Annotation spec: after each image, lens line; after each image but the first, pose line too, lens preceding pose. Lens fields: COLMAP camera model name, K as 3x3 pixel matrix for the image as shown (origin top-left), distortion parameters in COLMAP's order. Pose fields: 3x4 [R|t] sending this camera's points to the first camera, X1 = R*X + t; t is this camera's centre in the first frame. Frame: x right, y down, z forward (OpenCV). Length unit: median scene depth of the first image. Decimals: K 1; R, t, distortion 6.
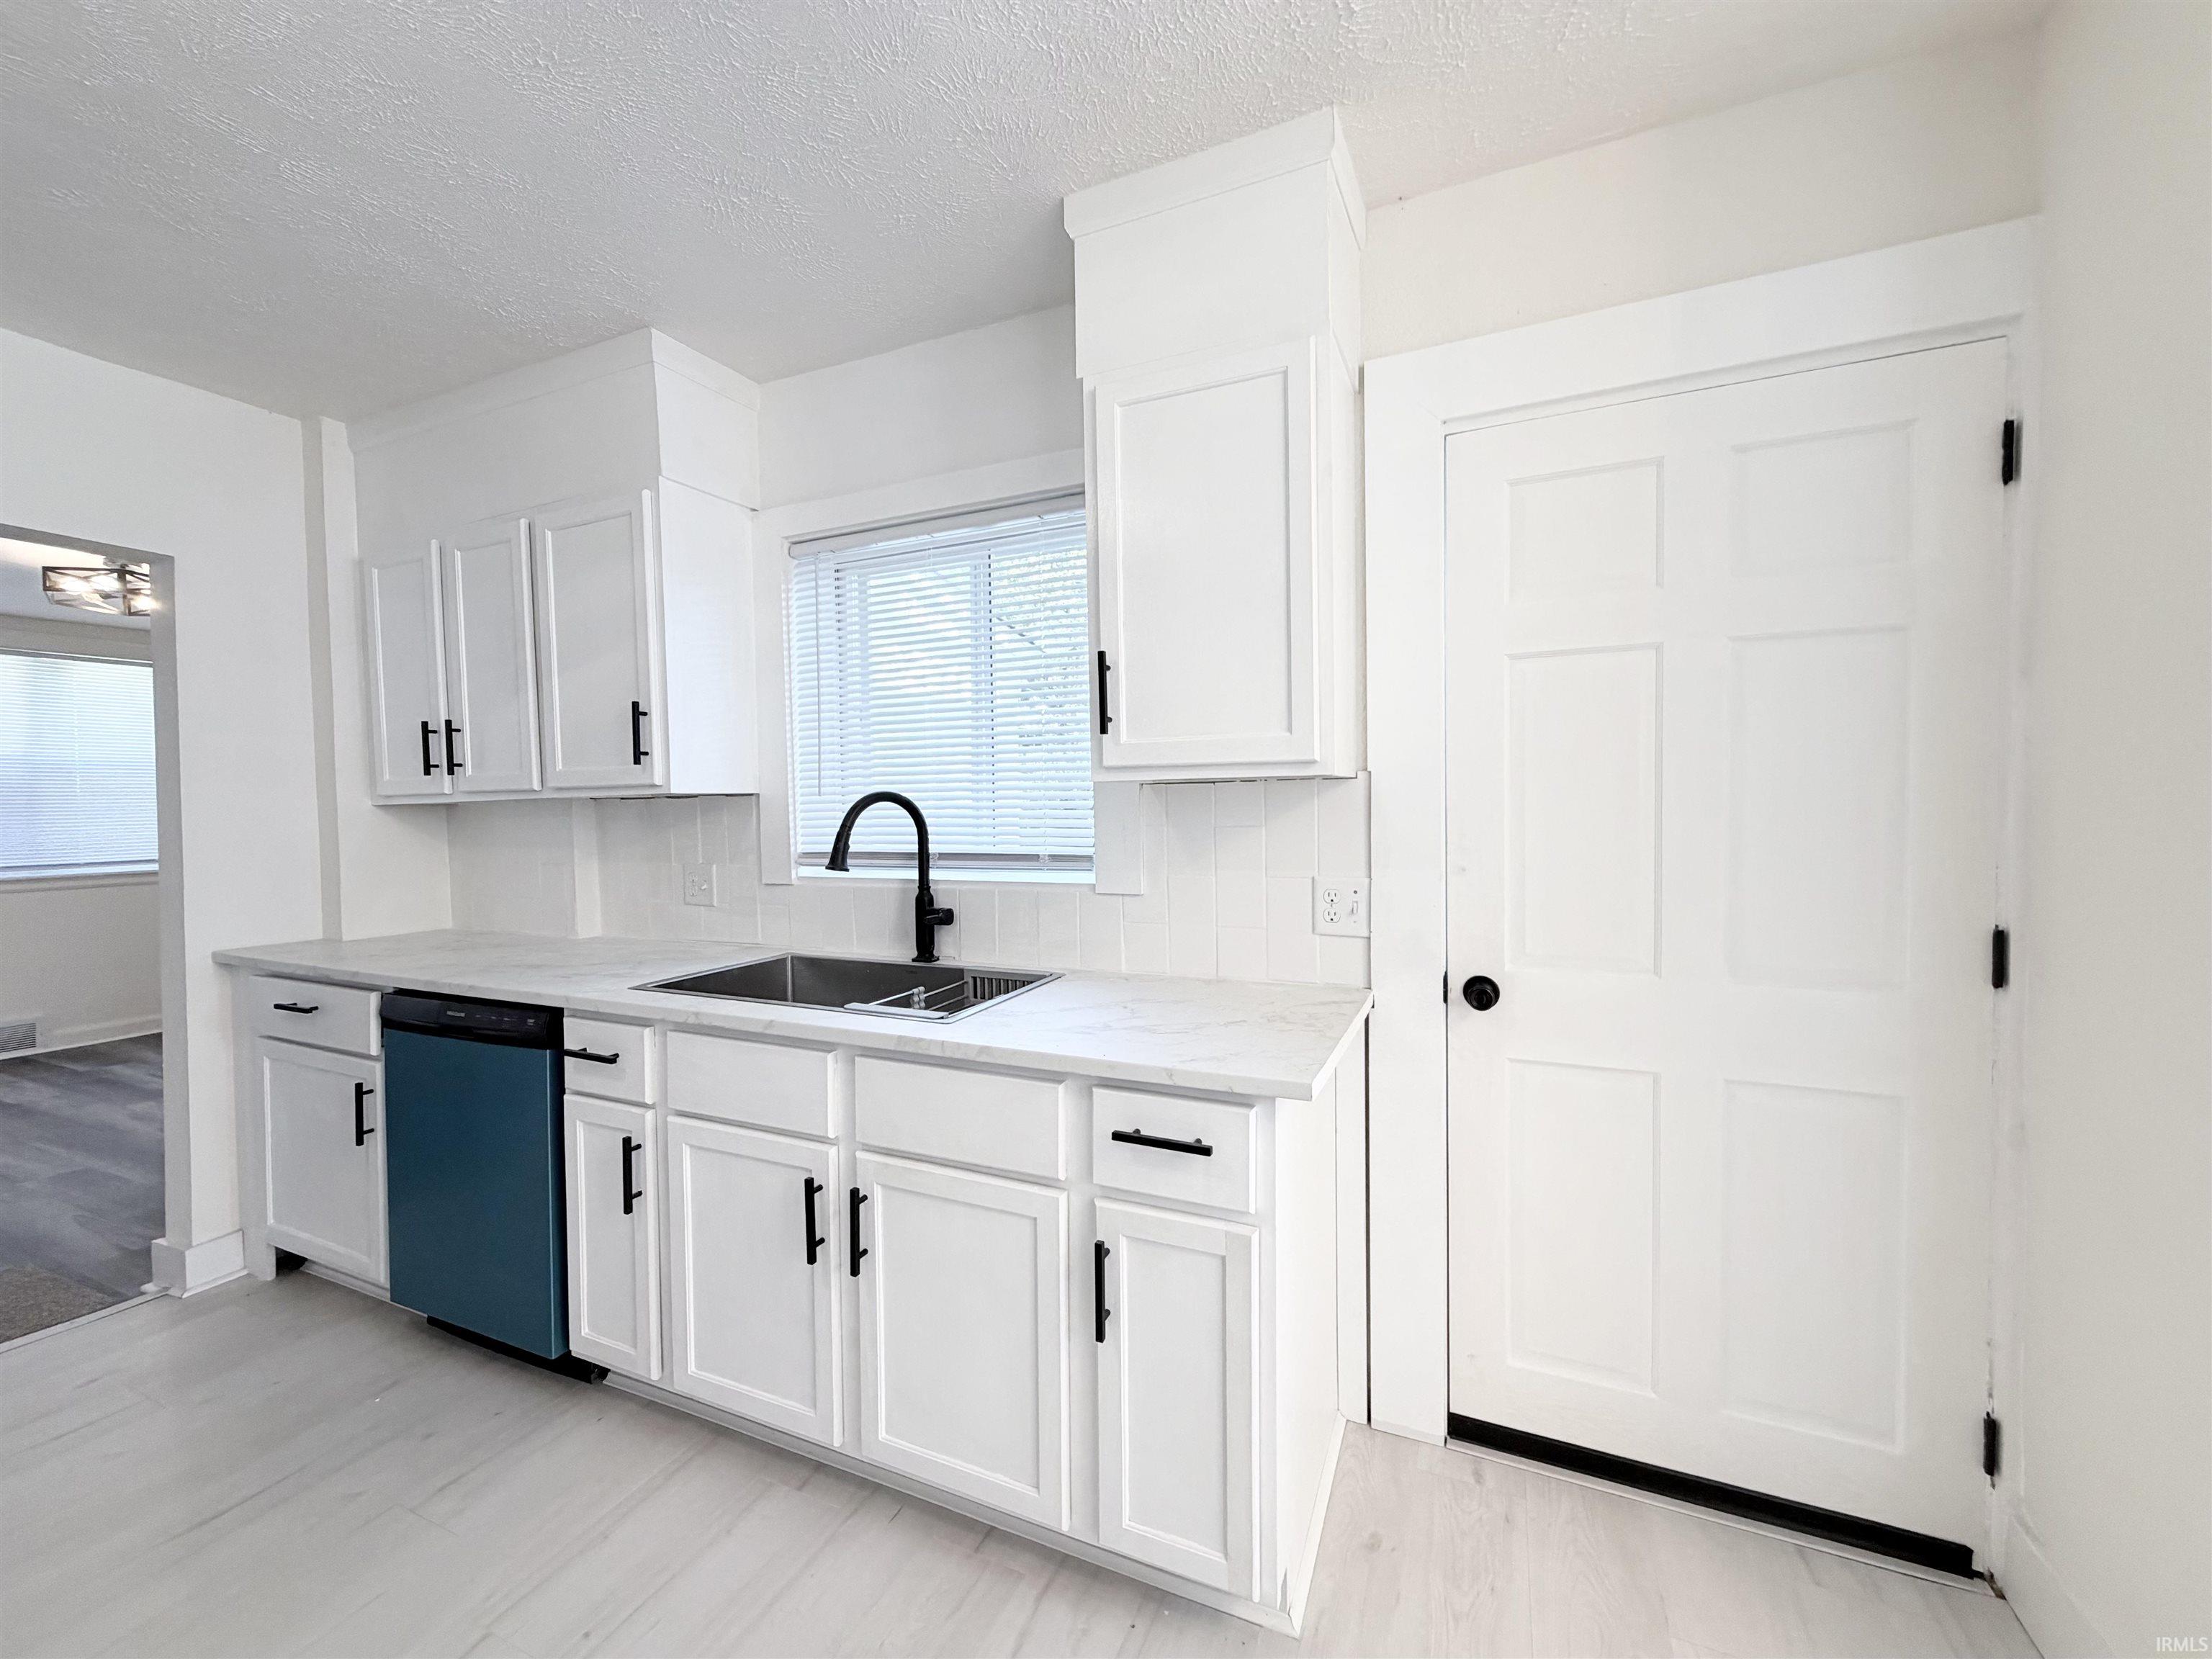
lens RADIAL K [[872.4, 0, 1106.0], [0, 872.4, 829.5], [0, 0, 1]] dist [0.000603, 0.000353]
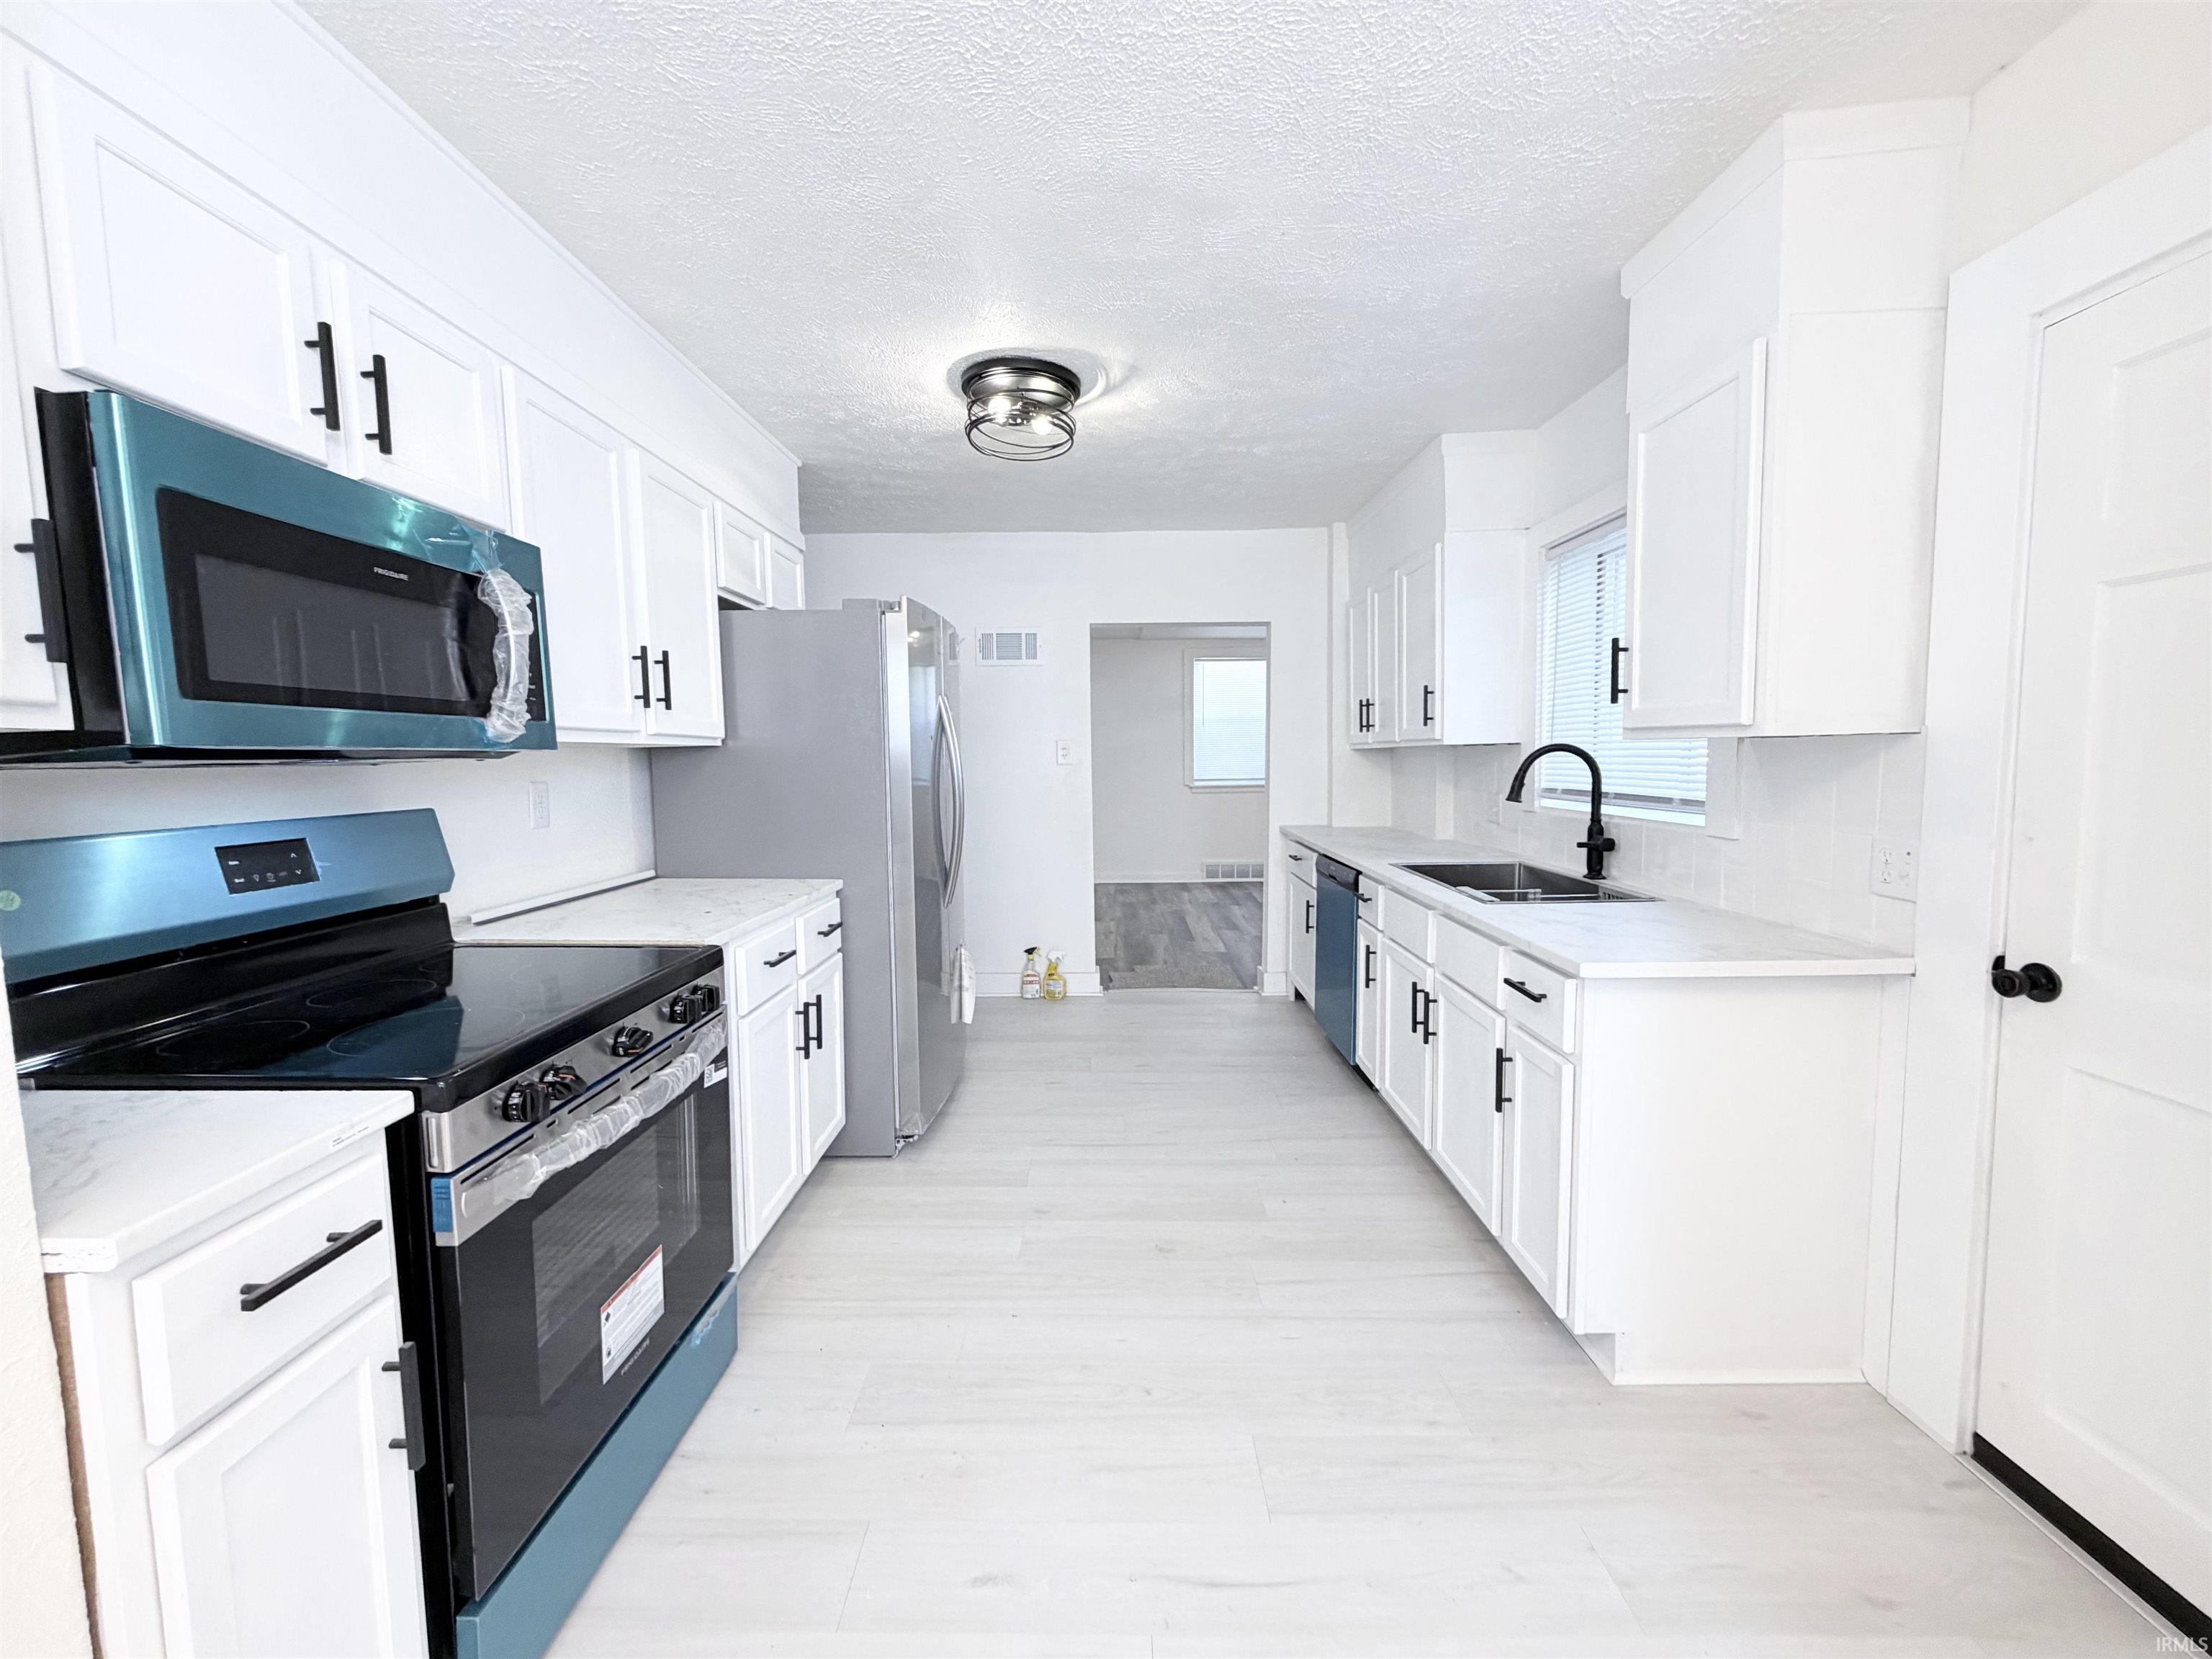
lens RADIAL K [[872.4, 0, 1106.0], [0, 872.4, 829.5], [0, 0, 1]] dist [0.000603, 0.000353]
pose [[0.406777, 0.088075, -0.909272, 0.651381], [-0.012634, 0.995789, 0.090803, -0.024433], [0.913440, -0.025449, 0.406177, -0.148899]]
